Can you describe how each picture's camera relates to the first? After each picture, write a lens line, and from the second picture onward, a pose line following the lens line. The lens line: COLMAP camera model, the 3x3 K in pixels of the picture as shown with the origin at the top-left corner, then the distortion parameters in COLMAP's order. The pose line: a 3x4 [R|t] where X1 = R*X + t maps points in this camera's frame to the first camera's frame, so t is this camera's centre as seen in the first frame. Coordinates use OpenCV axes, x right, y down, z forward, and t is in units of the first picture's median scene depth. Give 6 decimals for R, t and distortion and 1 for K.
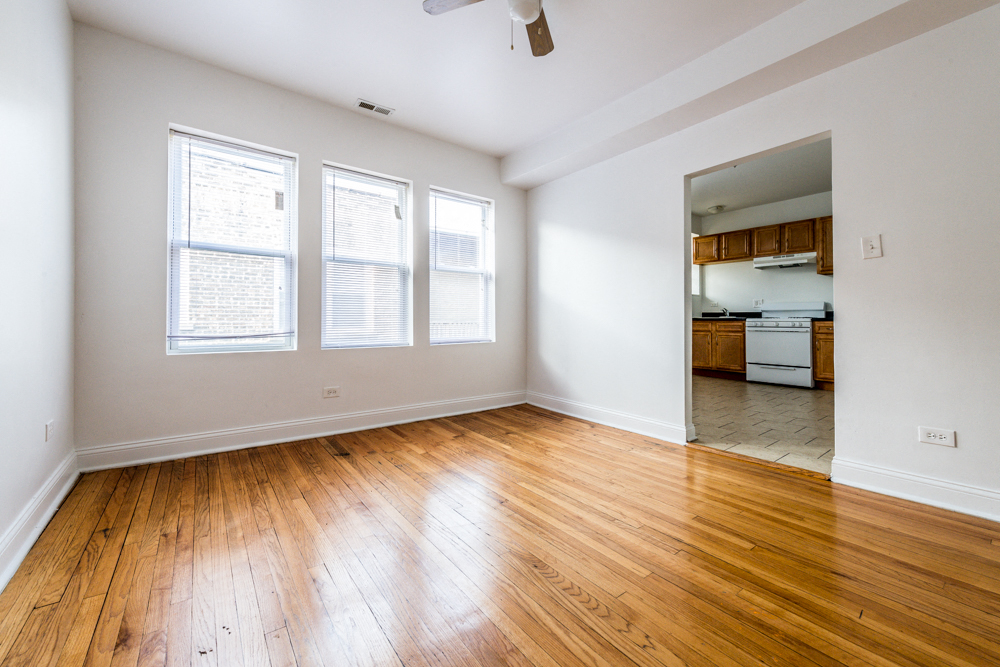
lens RADIAL K [[388.0, 0, 467.7], [0, 388.0, 317.2], [0, 0, 1]] dist [-0.000426, -0.000250]
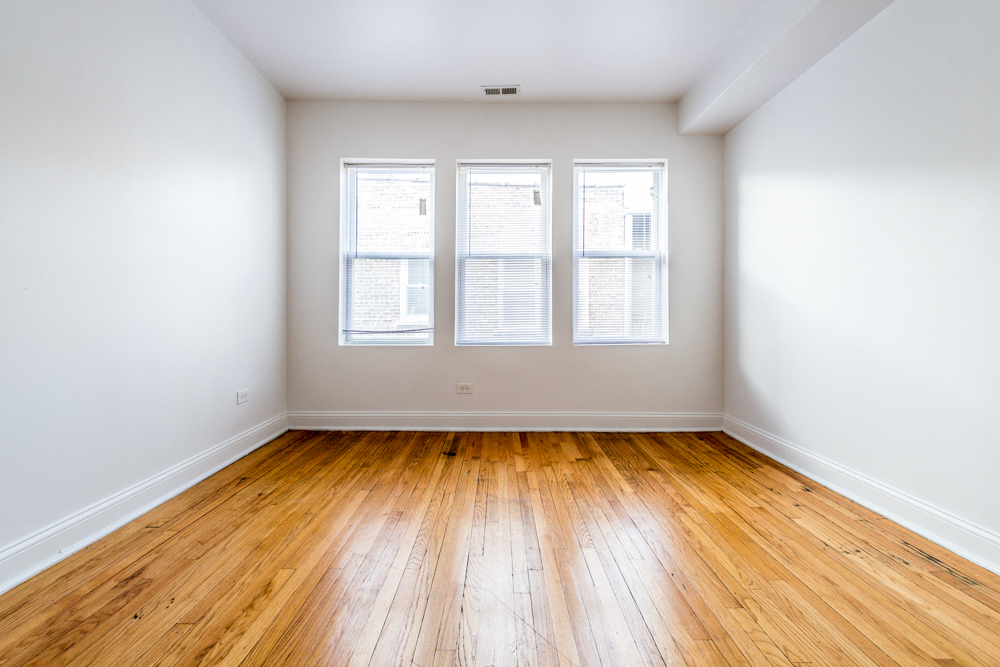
lens RADIAL K [[383.1, 0, 497.3], [0, 383.1, 312.8], [0, 0, 1]] dist [0.007908, -0.000217]
pose [[0.817800, -0.006356, -0.575467, 0.308351], [0.010787, 0.999933, 0.004285, -0.007130], [0.575401, -0.009712, 0.817814, 0.249331]]
